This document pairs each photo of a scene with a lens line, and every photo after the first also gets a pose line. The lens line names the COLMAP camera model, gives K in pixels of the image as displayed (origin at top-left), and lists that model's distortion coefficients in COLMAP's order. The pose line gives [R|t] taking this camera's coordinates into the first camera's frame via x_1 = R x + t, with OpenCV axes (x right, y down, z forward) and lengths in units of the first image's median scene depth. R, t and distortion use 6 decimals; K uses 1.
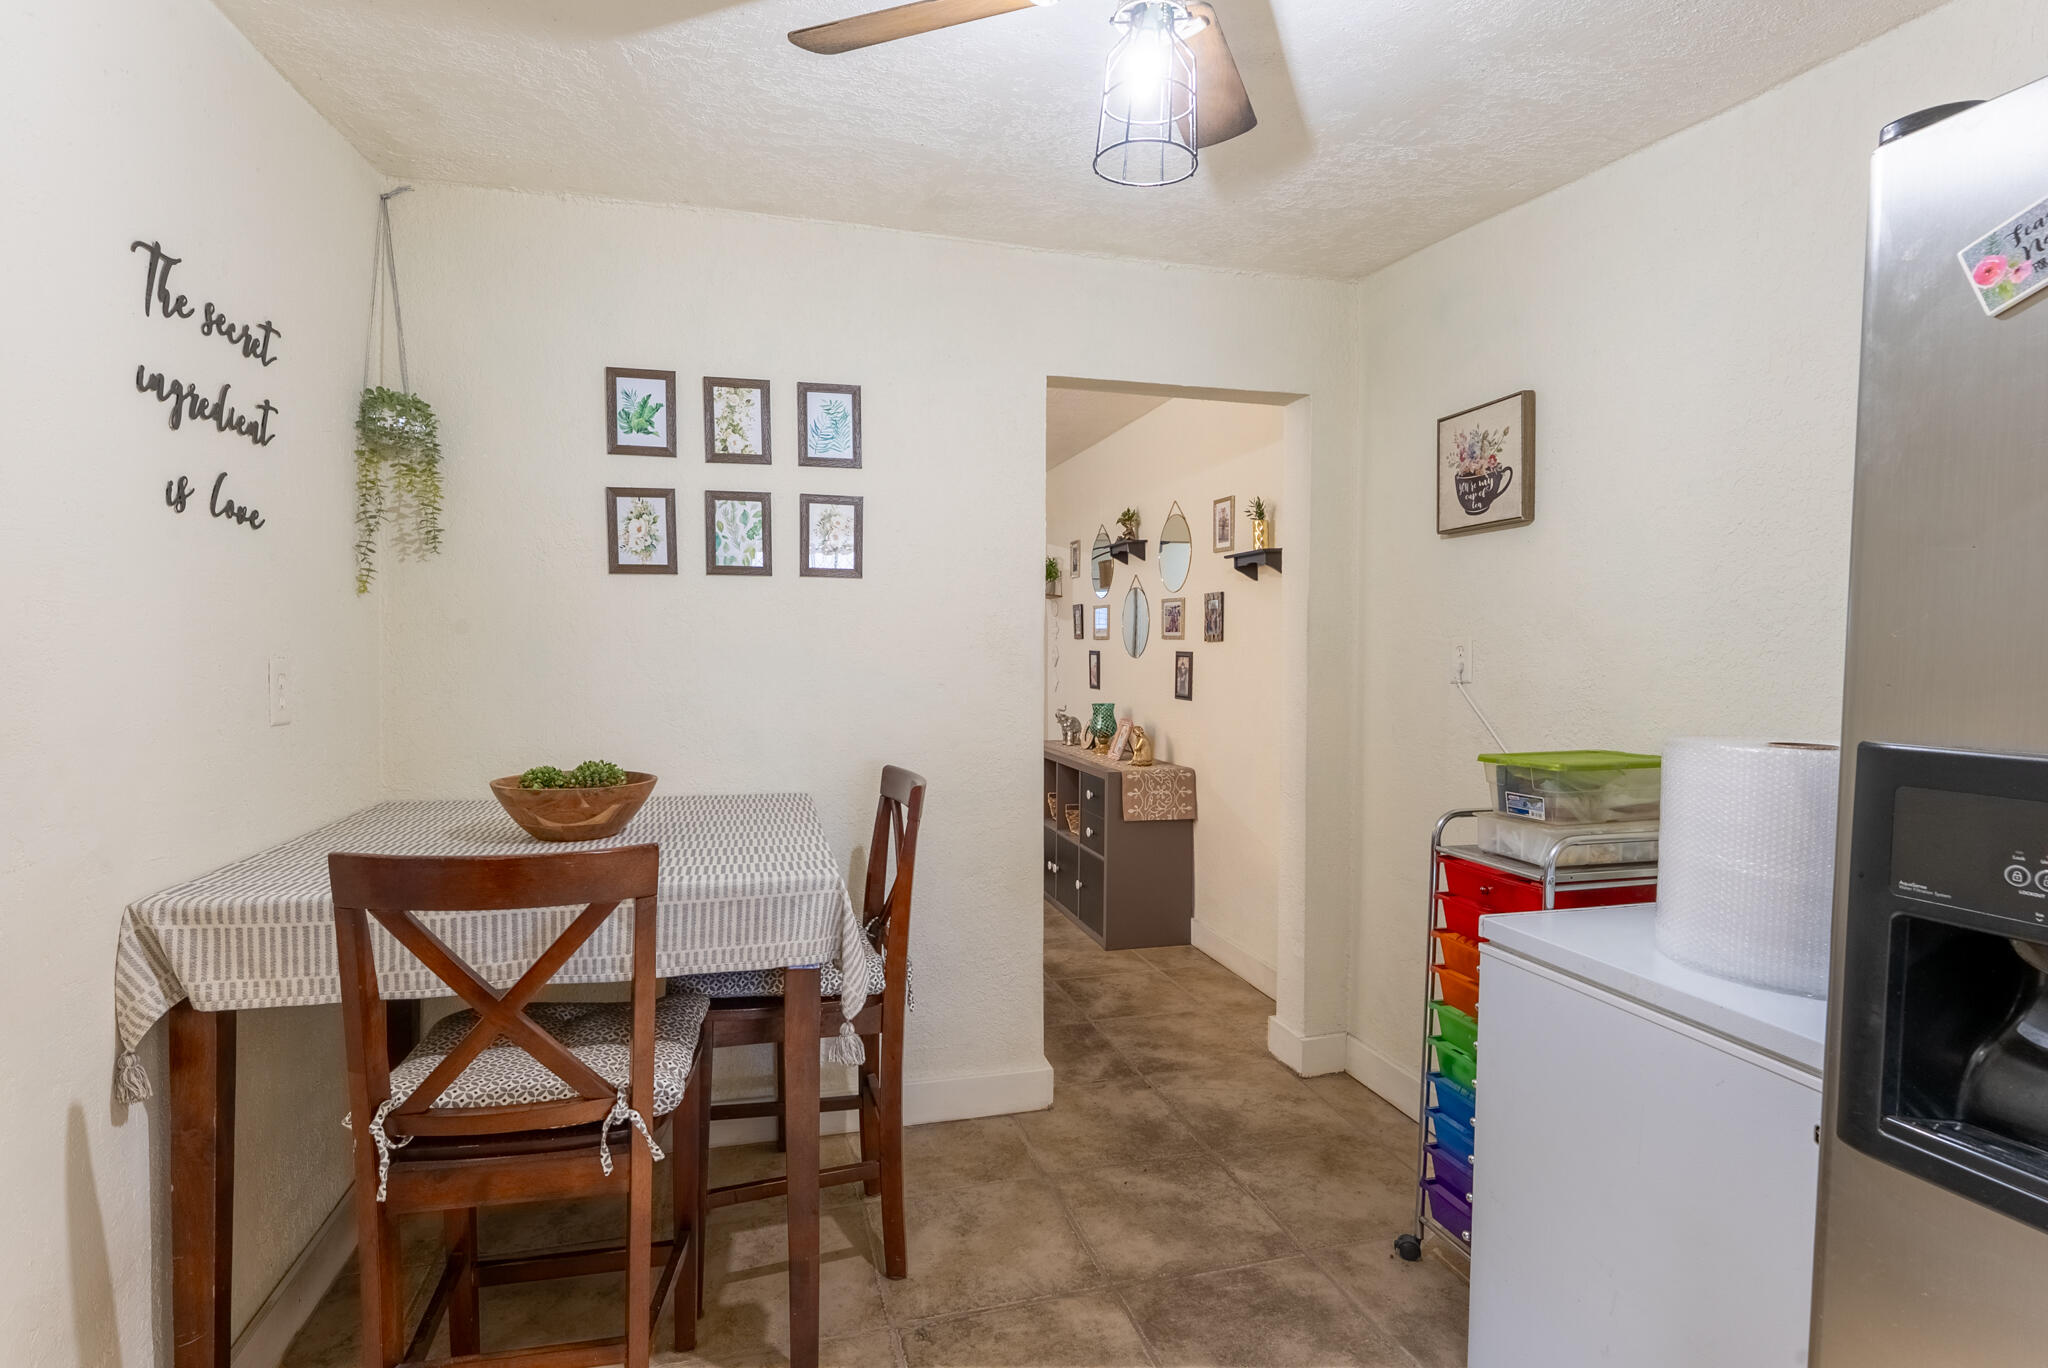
lens RADIAL K [[995.5, 0, 1018.0], [0, 995.5, 692.2], [0, 0, 1]] dist [-0.000213, -0.000847]
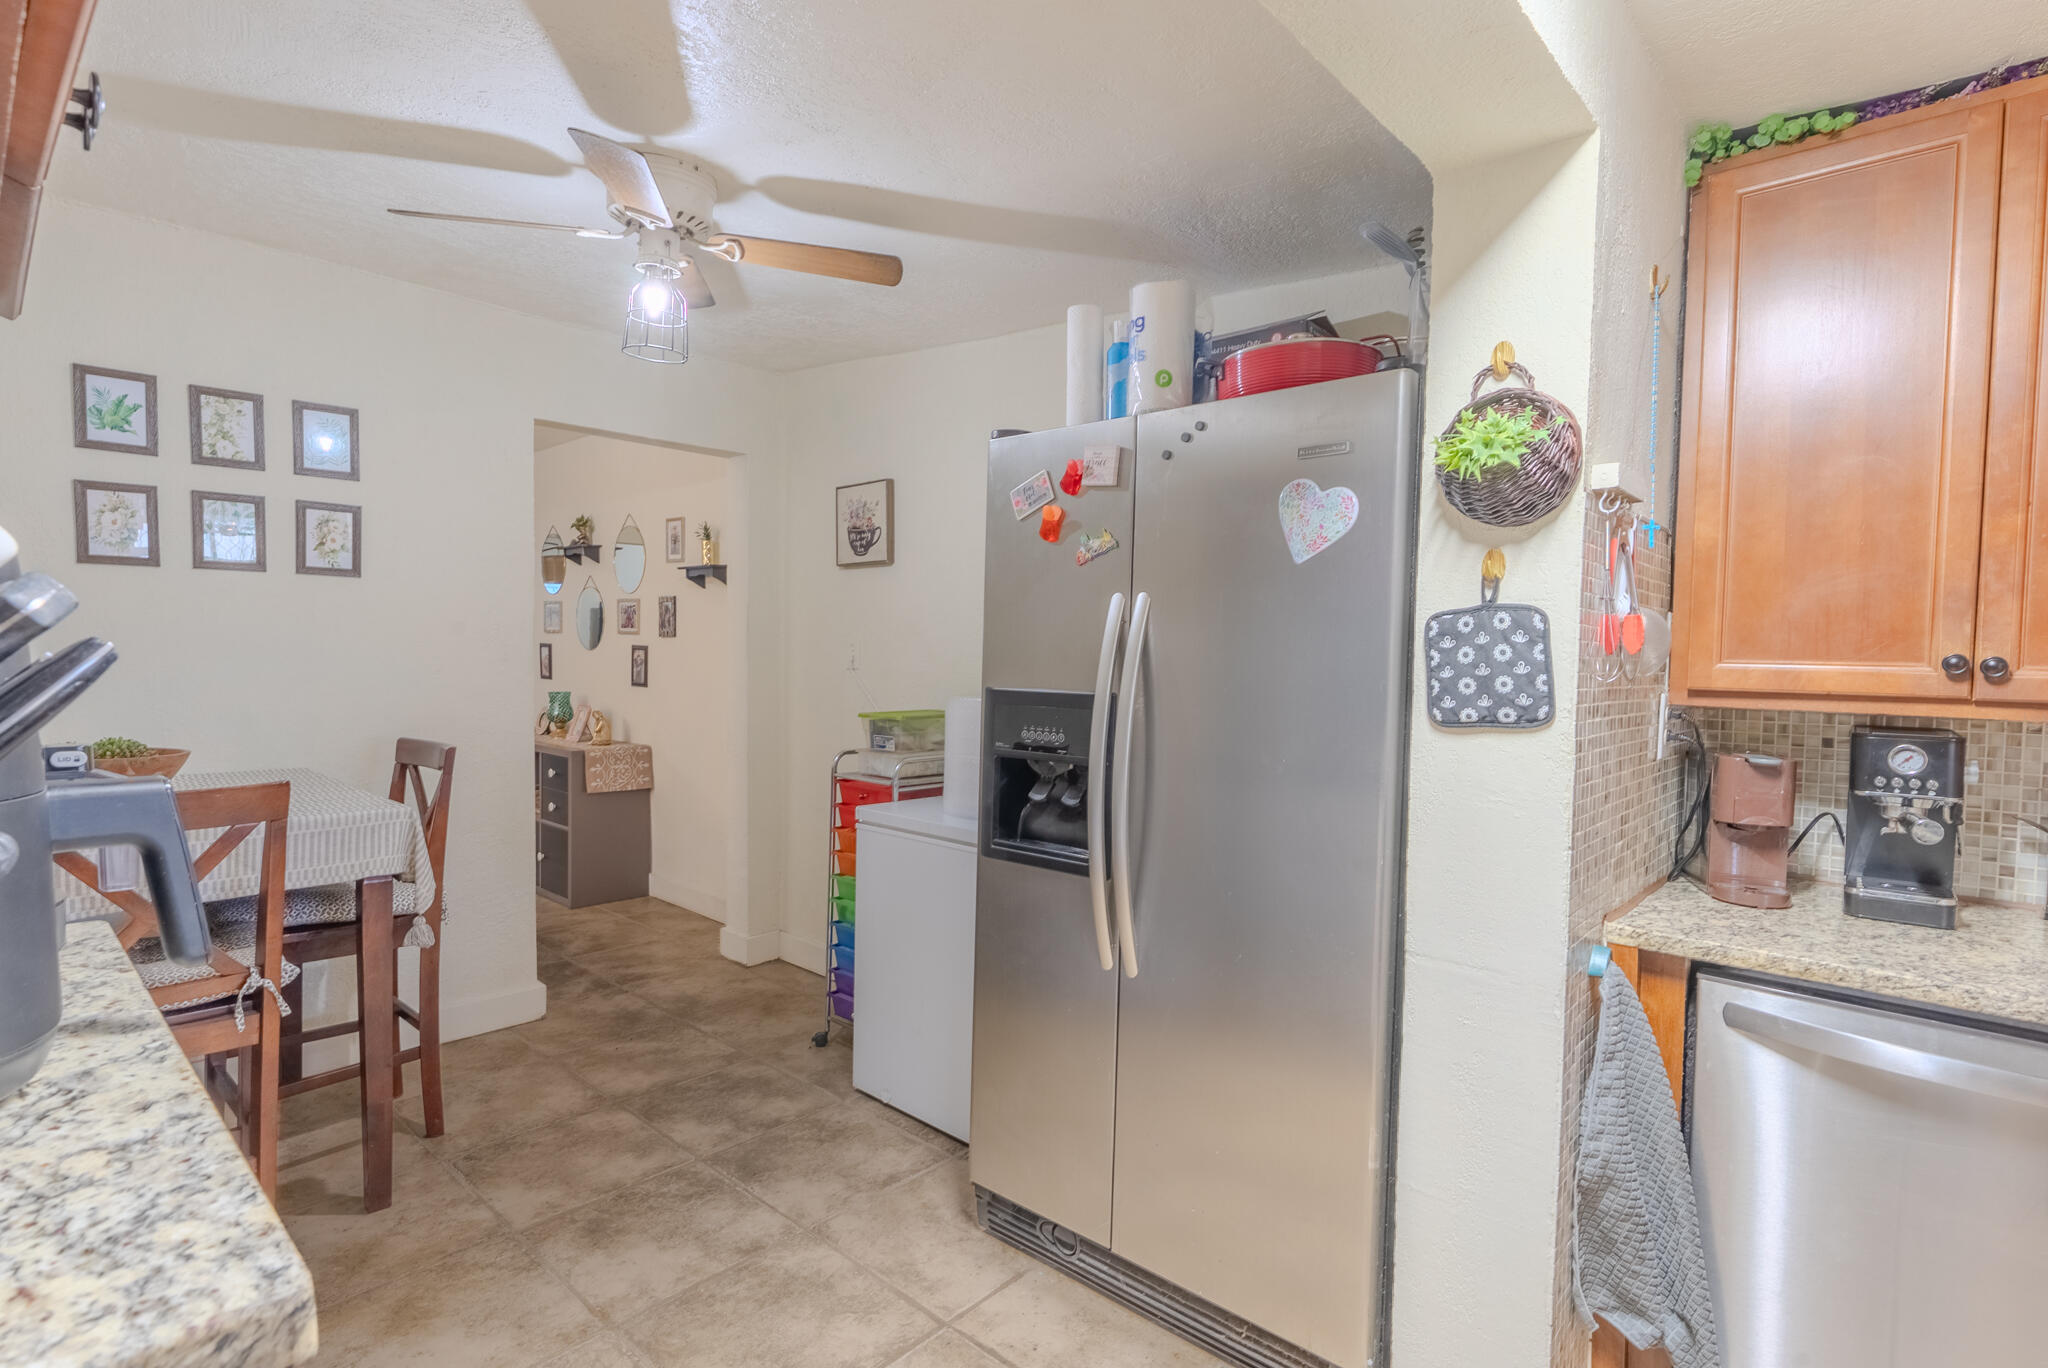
lens RADIAL K [[995.5, 0, 1018.0], [0, 995.5, 692.2], [0, 0, 1]] dist [-0.000213, -0.000847]
pose [[0.849188, -0.012002, 0.527954, -0.124199], [0.009259, 0.999926, 0.007839, 0.015294], [-0.528009, -0.001768, 0.849237, -0.378105]]
